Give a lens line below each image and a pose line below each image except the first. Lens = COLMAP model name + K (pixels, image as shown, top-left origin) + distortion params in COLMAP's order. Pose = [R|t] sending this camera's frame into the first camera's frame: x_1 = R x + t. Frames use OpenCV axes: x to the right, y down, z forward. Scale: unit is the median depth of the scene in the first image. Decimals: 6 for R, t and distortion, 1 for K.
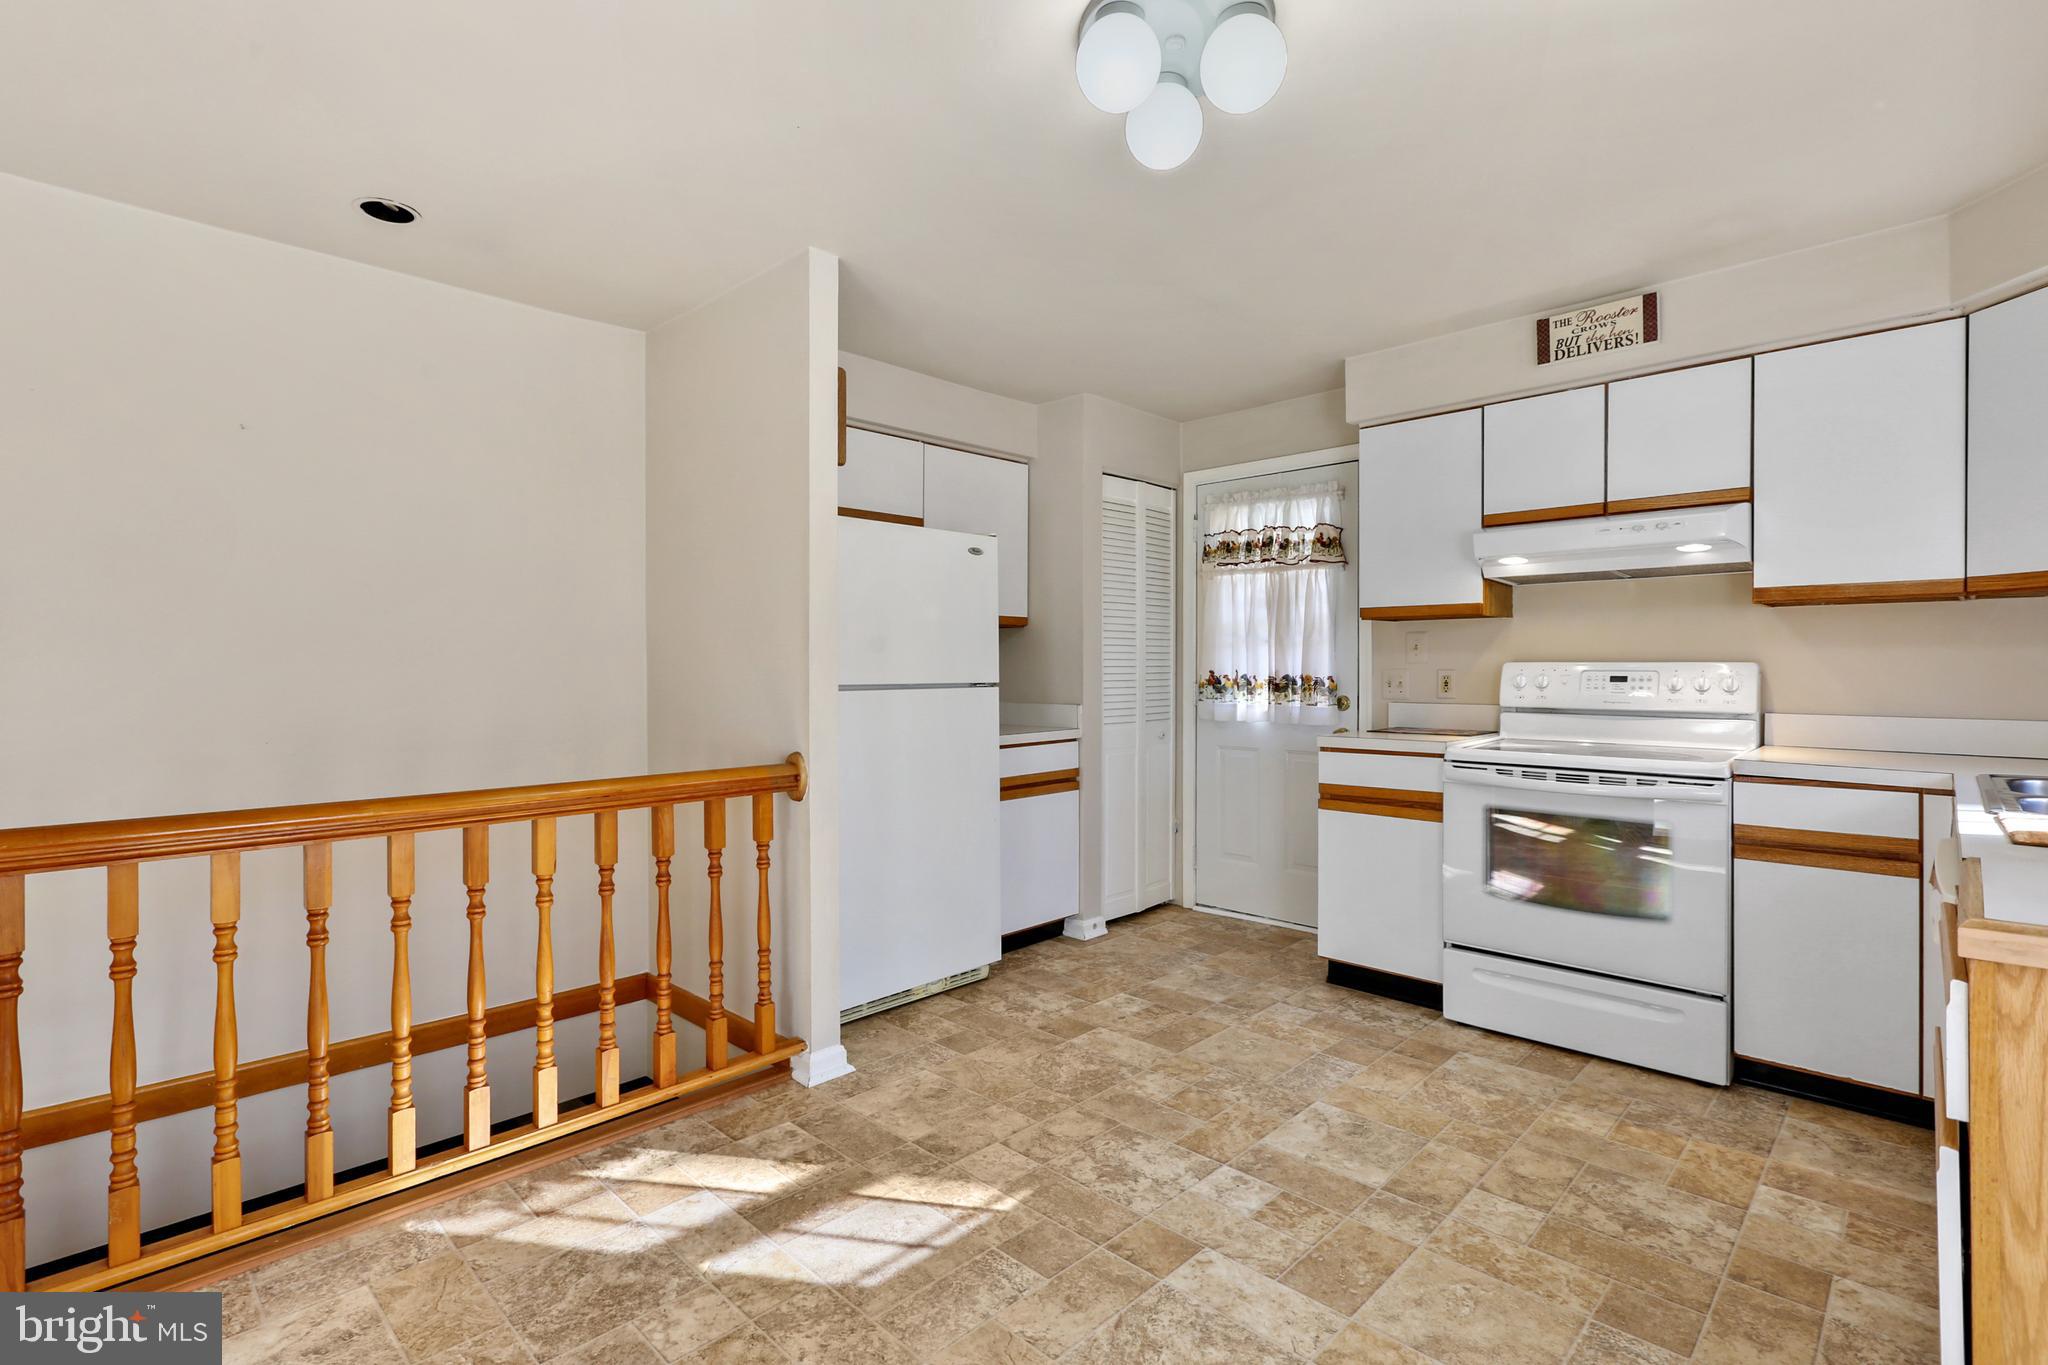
lens RADIAL K [[954.3, 0, 1036.0], [0, 954.3, 671.5], [0, 0, 1]] dist [-0.003489, 0.001470]
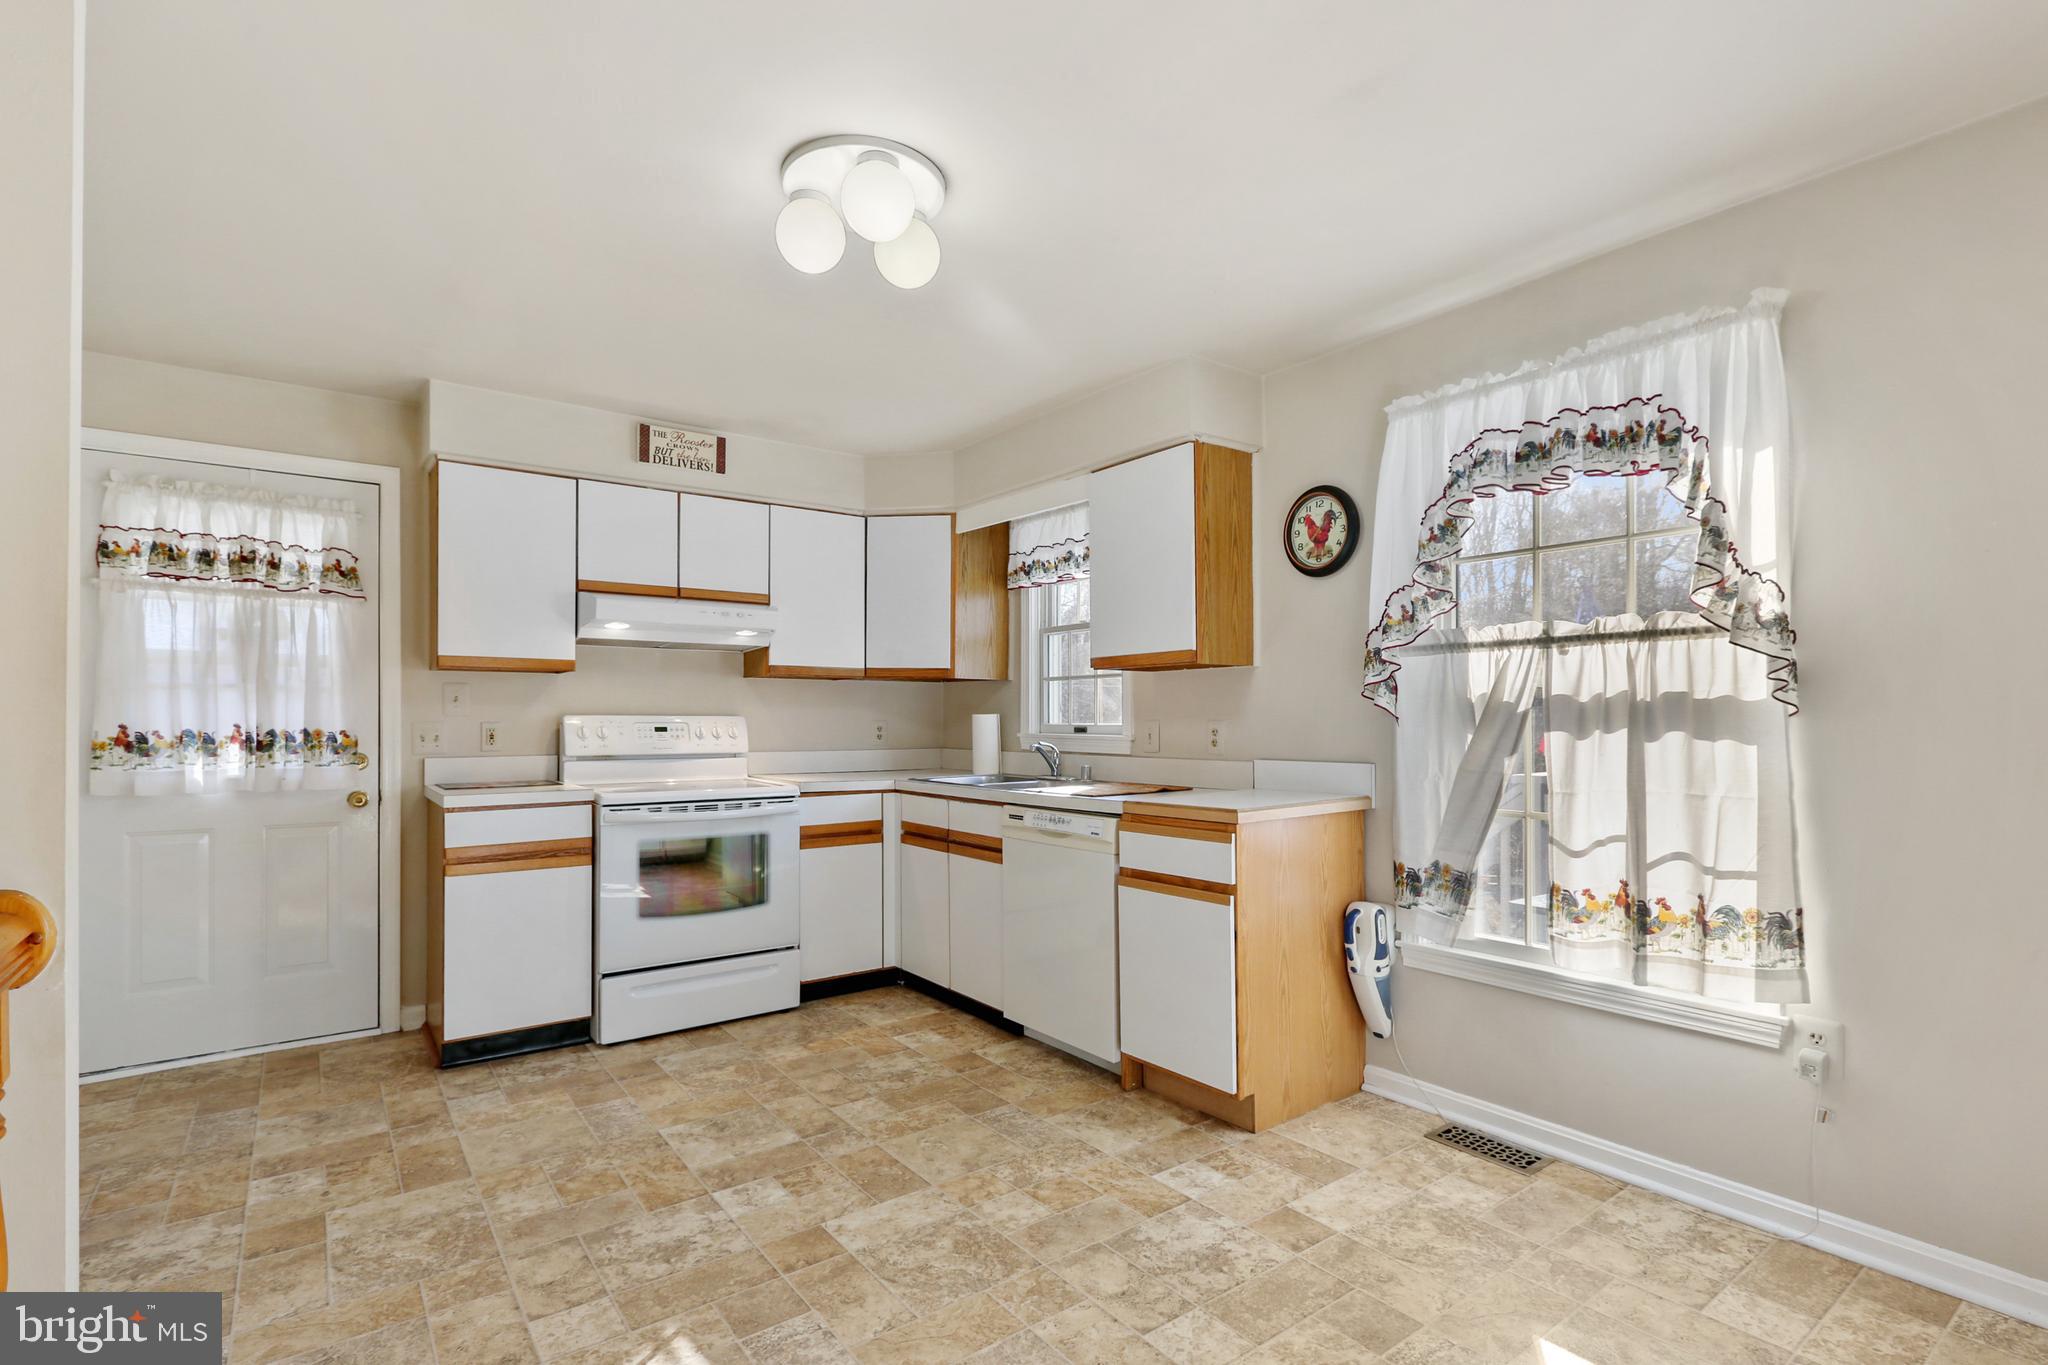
lens RADIAL K [[954.3, 0, 1041.0], [0, 954.3, 716.7], [0, 0, 1]] dist [-0.003489, 0.001470]
pose [[0.154536, 0.002330, 0.987984, -0.592032], [0.003154, 0.999991, -0.002852, -0.003888], [-0.987982, 0.003557, 0.154527, 0.357075]]
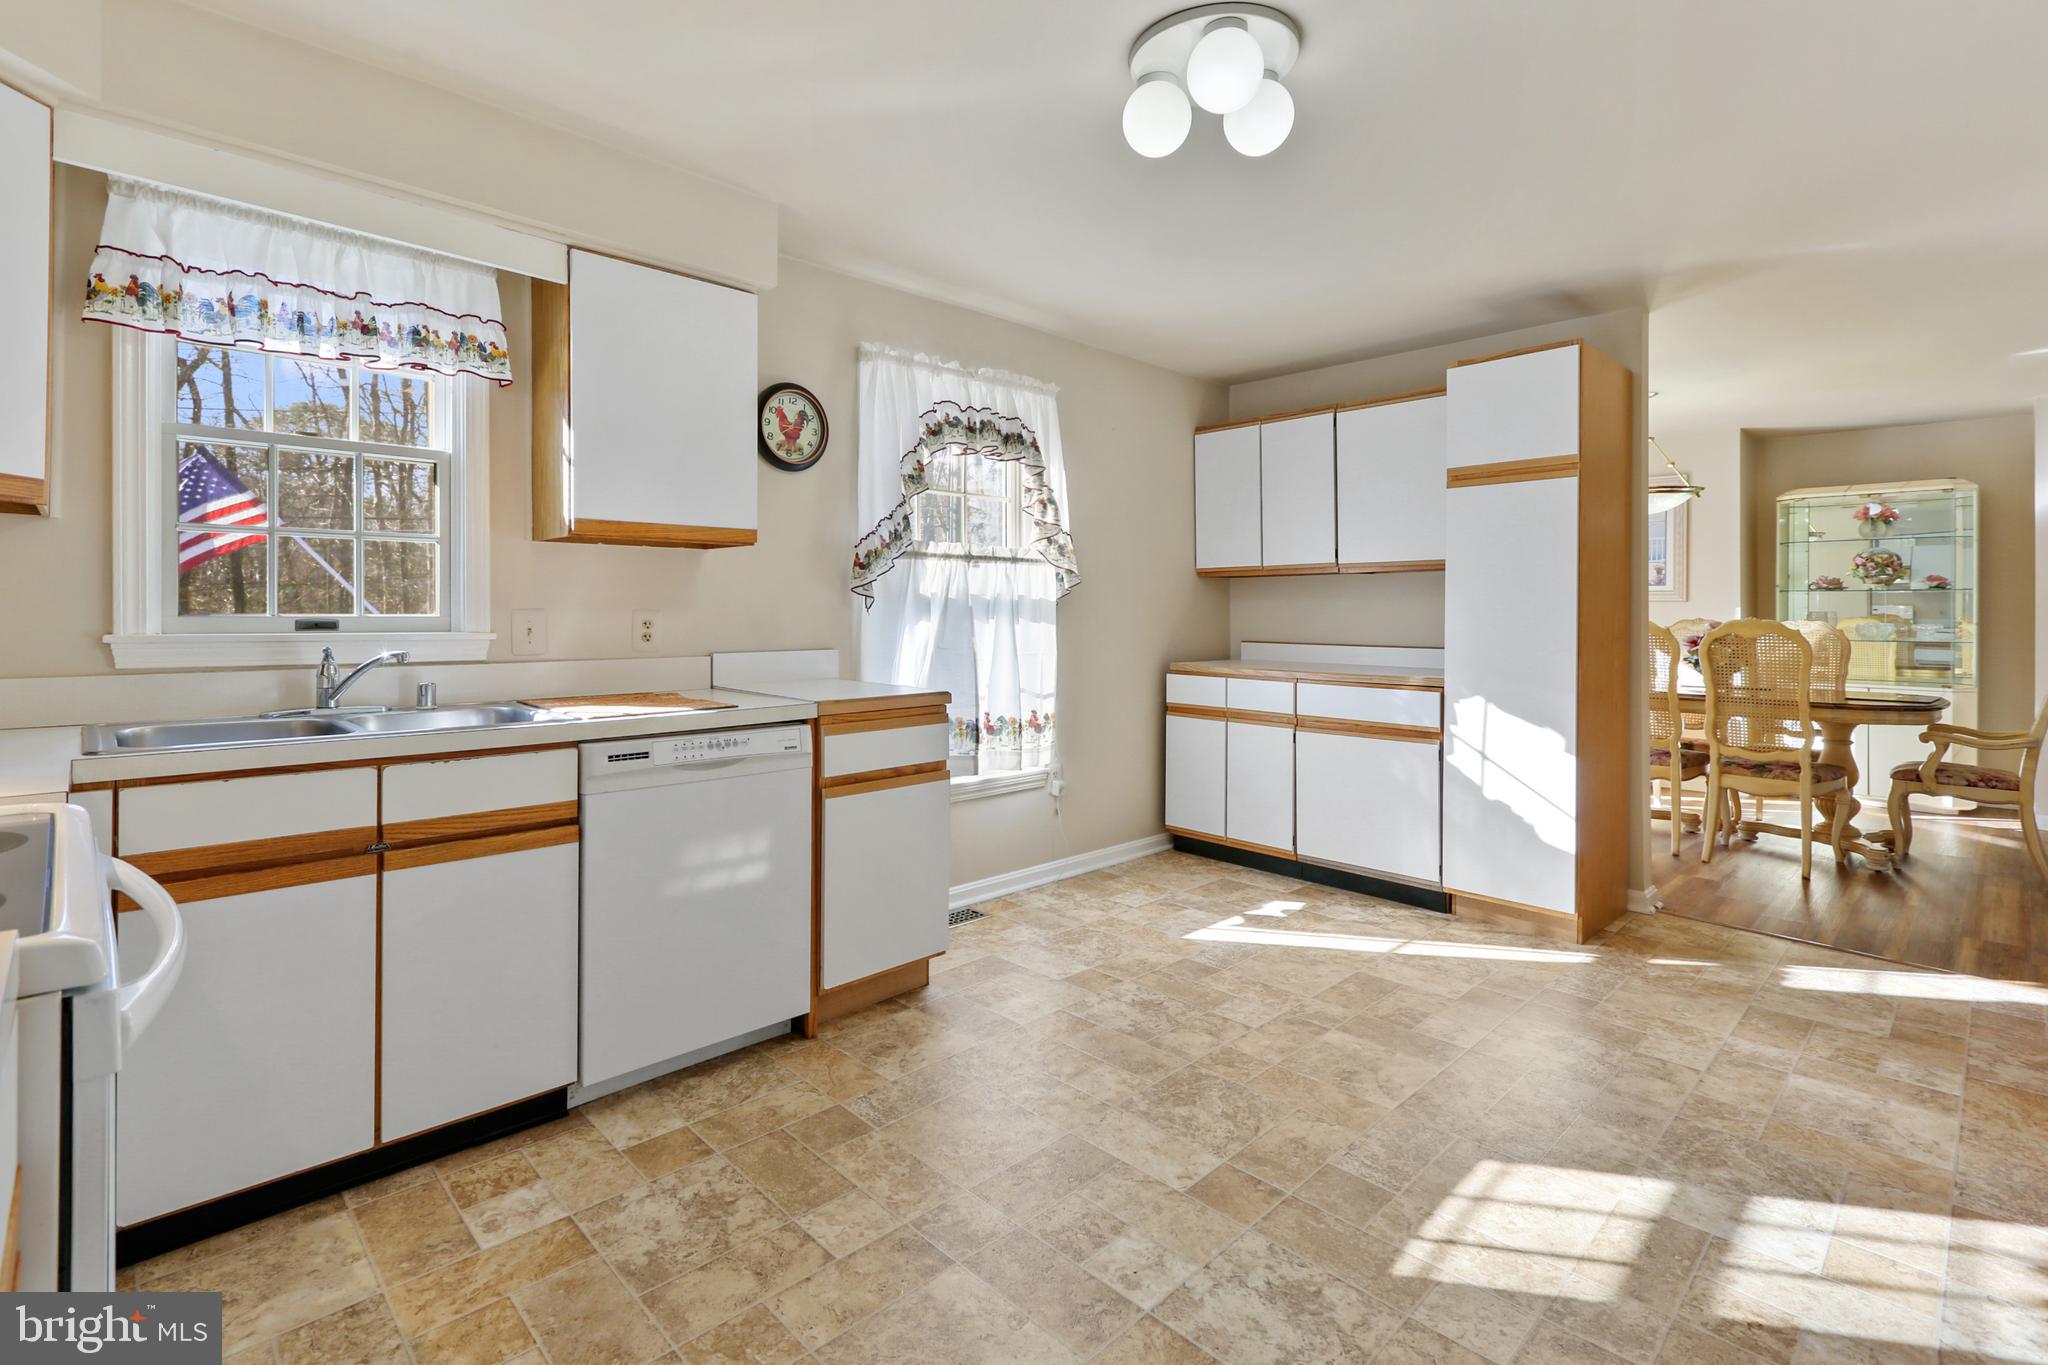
lens RADIAL K [[954.3, 0, 996.1], [0, 954.3, 604.9], [0, 0, 1]] dist [-0.003489, 0.001470]
pose [[-0.998227, -0.001244, 0.059506, 0.201891], [-0.001551, 0.999986, -0.005115, -0.002851], [-0.059499, -0.005199, -0.998215, 1.290910]]
